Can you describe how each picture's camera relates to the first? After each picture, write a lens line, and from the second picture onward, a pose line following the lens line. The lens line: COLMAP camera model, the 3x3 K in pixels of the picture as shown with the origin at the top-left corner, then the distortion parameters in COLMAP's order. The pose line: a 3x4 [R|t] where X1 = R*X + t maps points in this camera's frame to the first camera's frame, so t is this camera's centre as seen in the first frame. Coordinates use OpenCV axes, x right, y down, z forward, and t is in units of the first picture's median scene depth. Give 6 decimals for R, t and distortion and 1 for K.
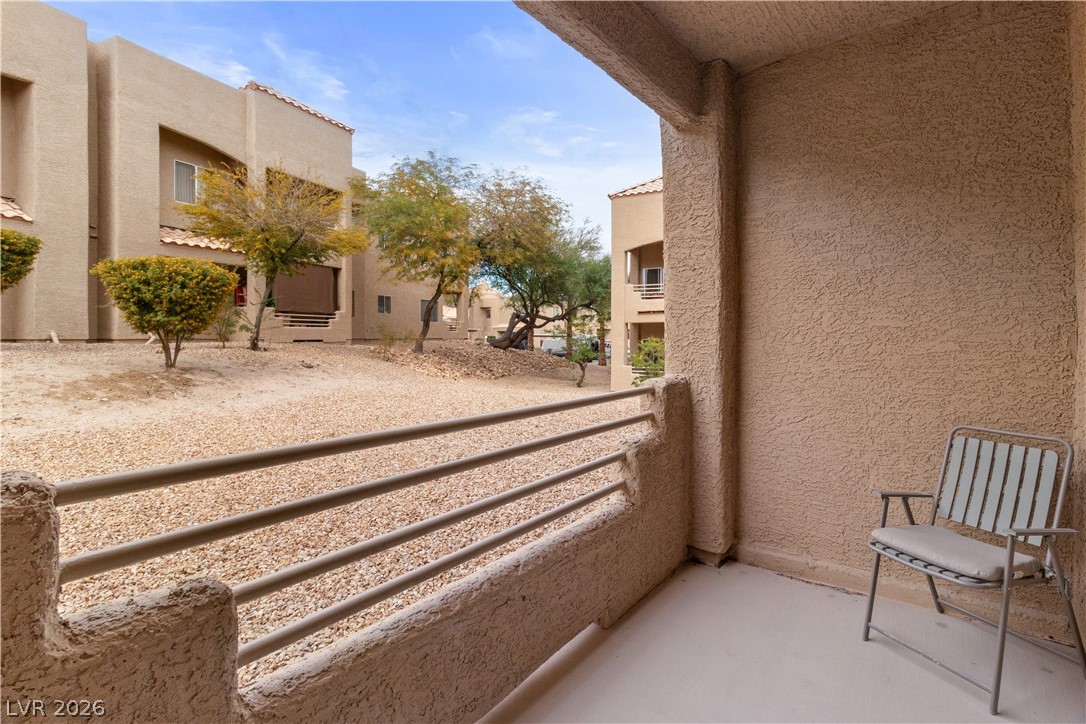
lens RADIAL K [[498.6, 0, 546.4], [0, 498.6, 346.2], [0, 0, 1]] dist [0.000983, 0.000447]
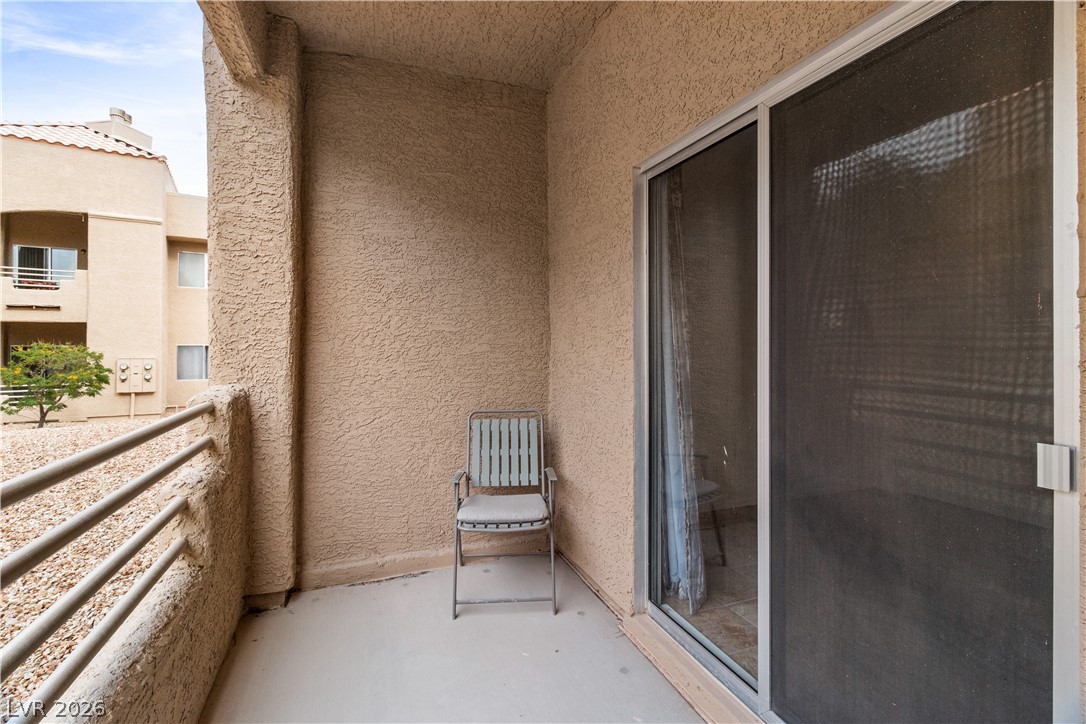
lens RADIAL K [[498.6, 0, 546.4], [0, 498.6, 346.2], [0, 0, 1]] dist [0.000983, 0.000447]
pose [[0.534707, -0.000082, 0.845037, -0.149954], [0.010717, 0.999920, -0.006684, 0.005454], [-0.844970, 0.012630, 0.534665, 0.162916]]
